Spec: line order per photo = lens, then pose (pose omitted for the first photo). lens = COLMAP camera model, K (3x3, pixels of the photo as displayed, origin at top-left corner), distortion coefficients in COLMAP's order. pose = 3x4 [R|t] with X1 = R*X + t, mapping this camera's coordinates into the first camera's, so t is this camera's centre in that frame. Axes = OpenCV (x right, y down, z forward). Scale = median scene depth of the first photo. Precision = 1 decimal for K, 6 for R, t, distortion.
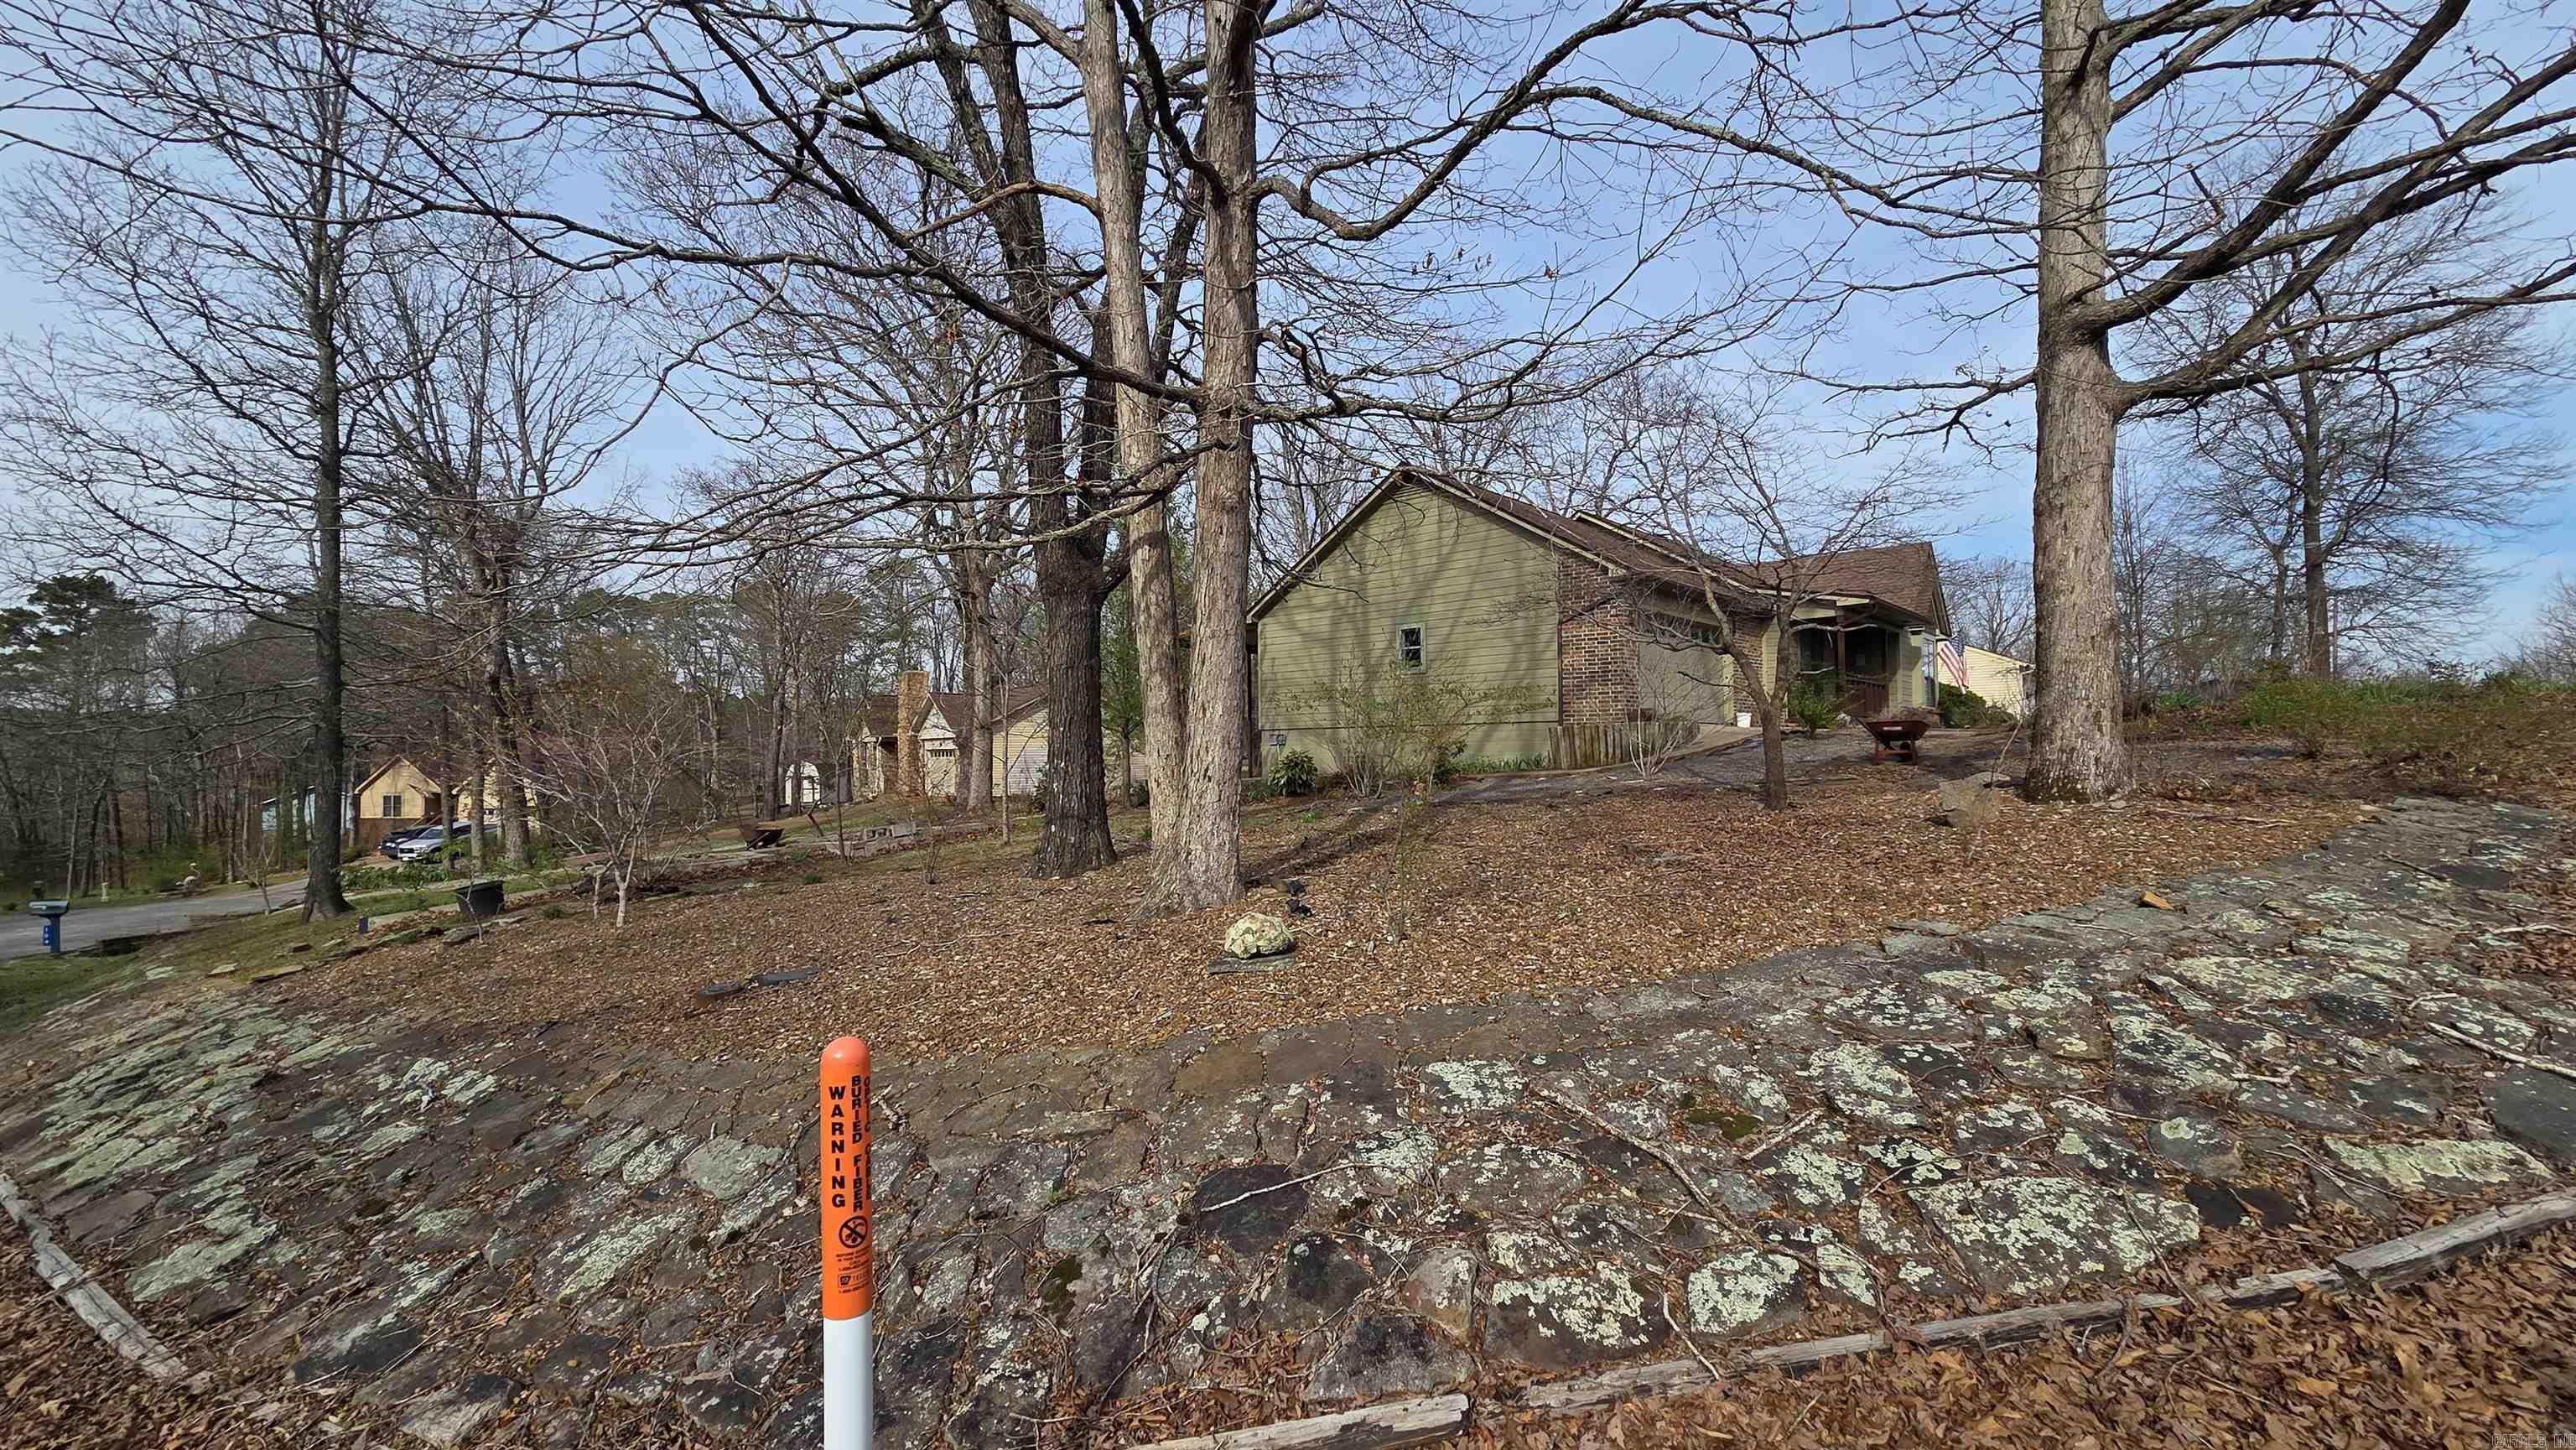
lens RADIAL K [[1049.4, 0, 1289.0], [0, 1049.4, 727.7], [0, 0, 1]] dist [0.002799, -0.000277]
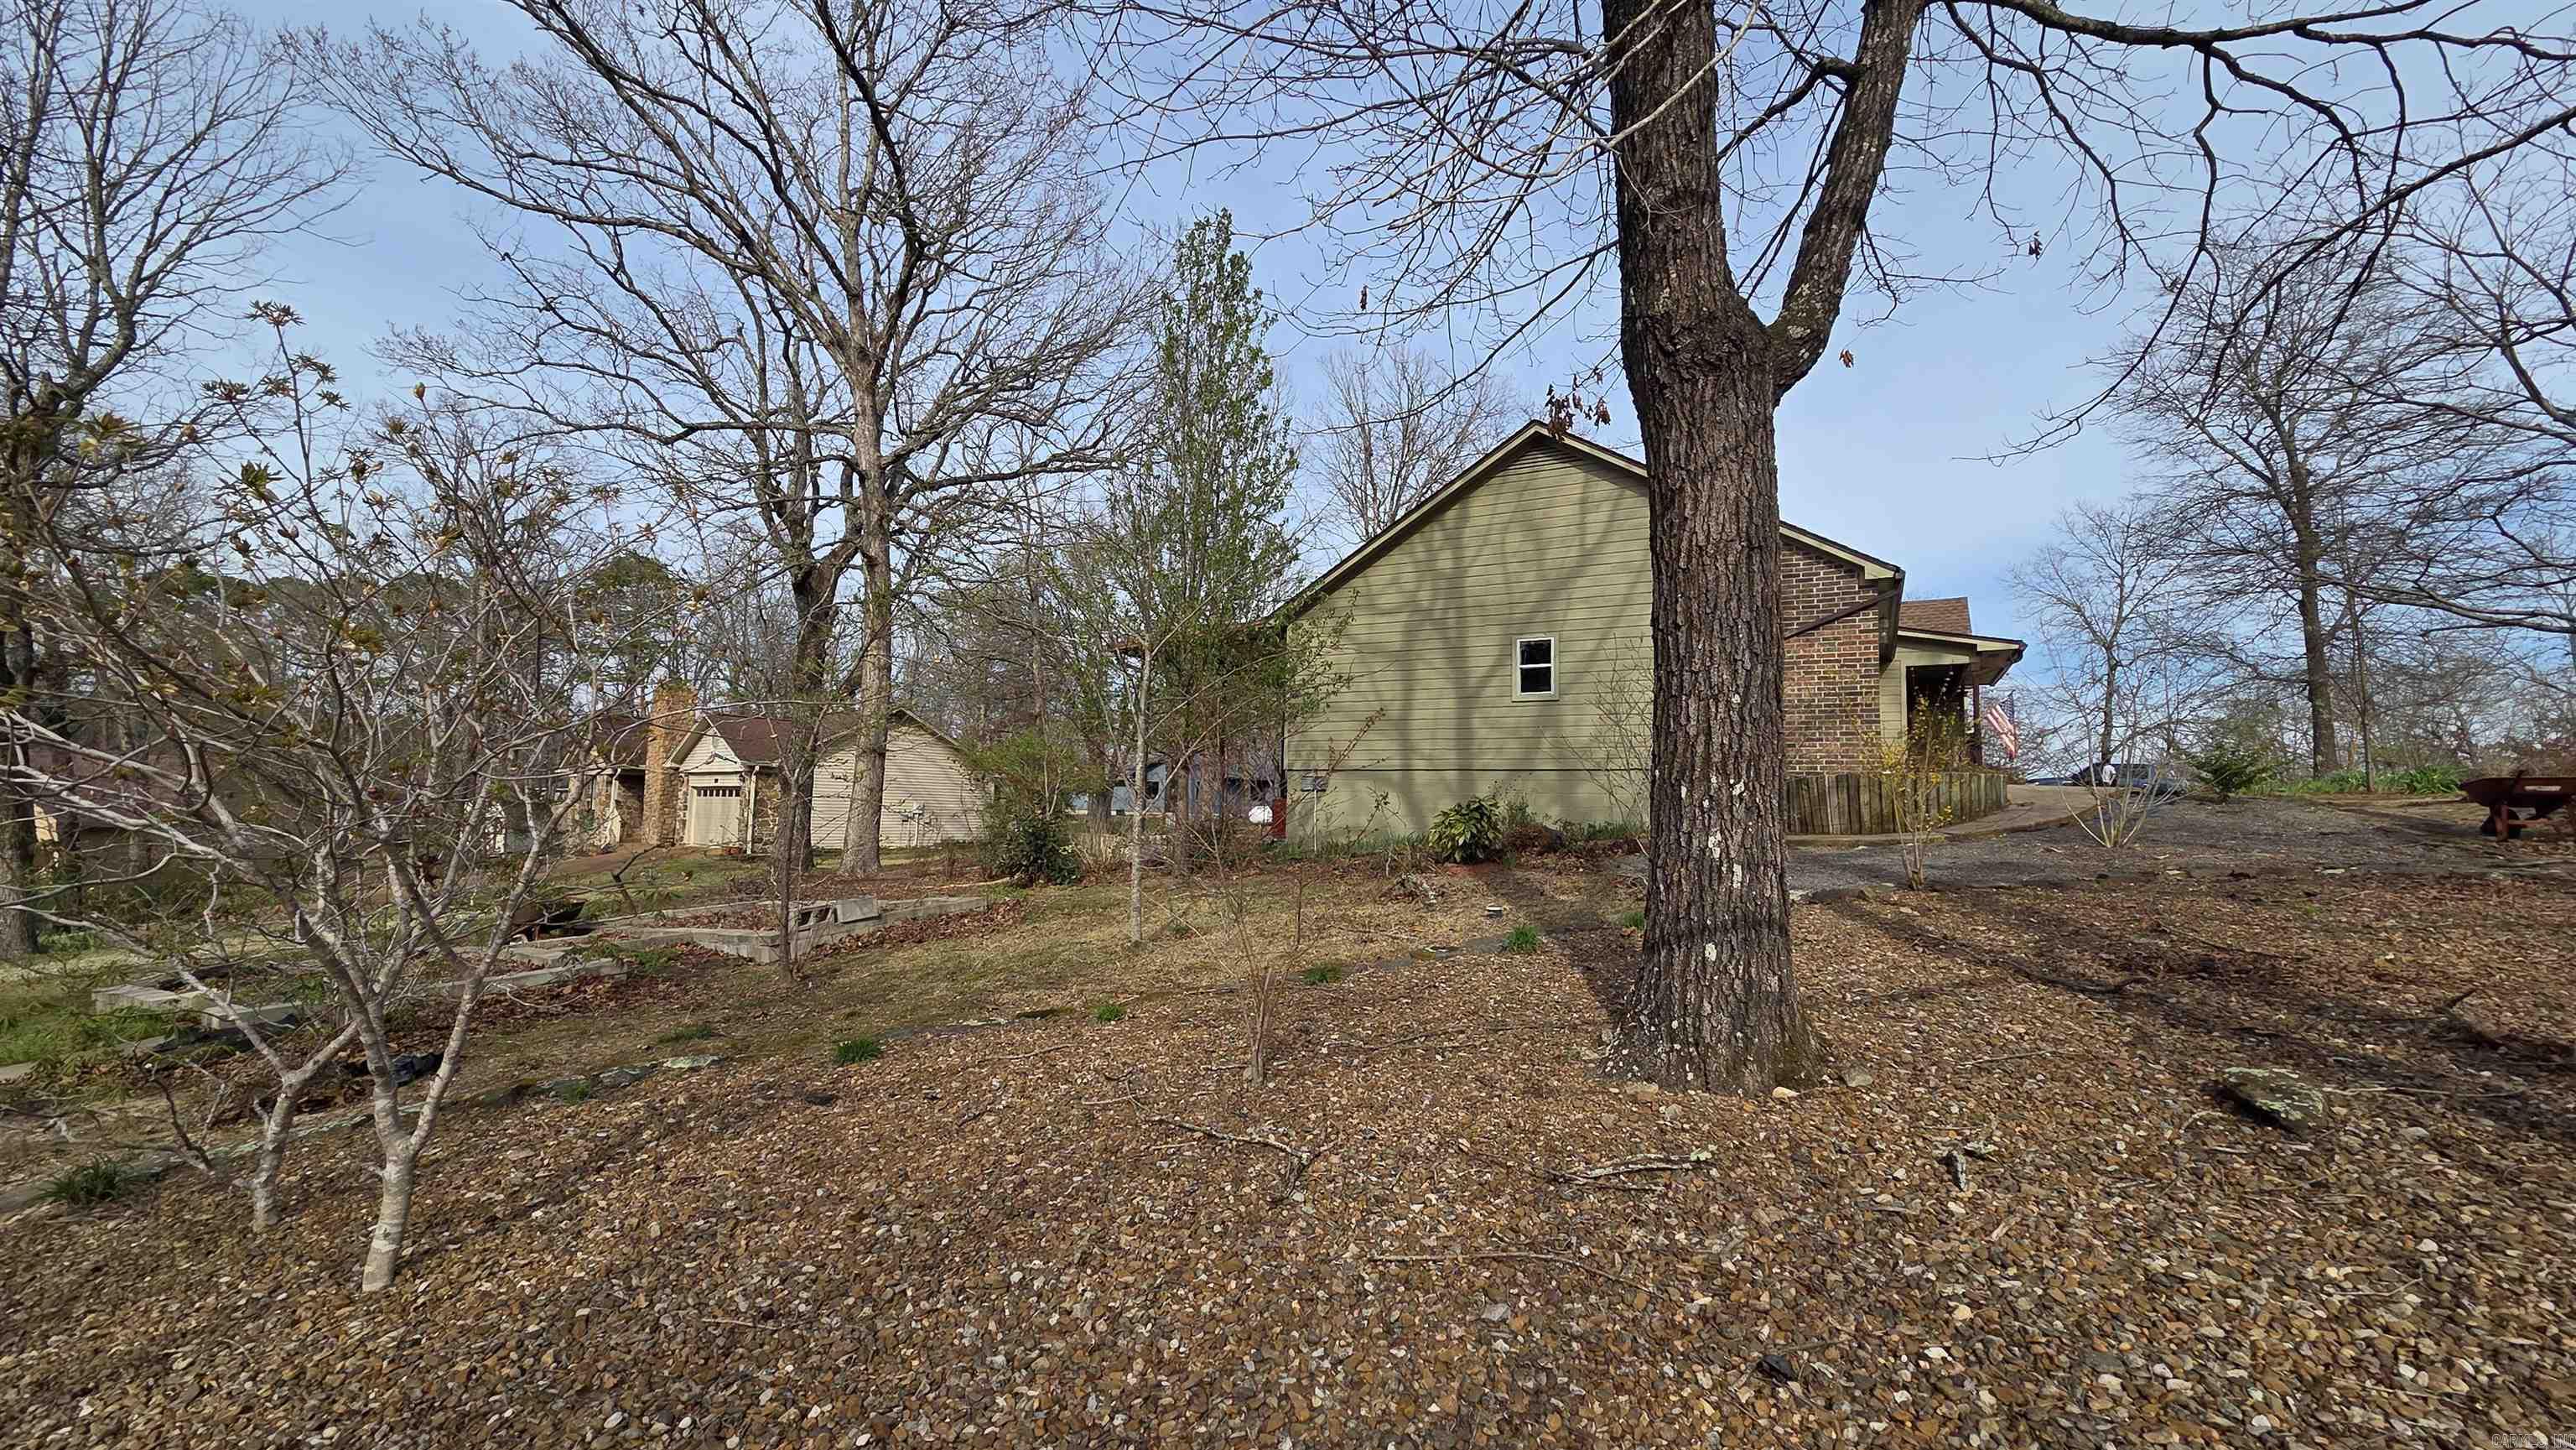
lens RADIAL K [[1049.4, 0, 1289.0], [0, 1049.4, 727.7], [0, 0, 1]] dist [0.002799, -0.000277]
pose [[0.970584, 0.051319, 0.235230, -0.181888], [-0.037784, 0.997380, -0.061695, 0.015904], [-0.237779, 0.050993, 0.969980, 0.251341]]
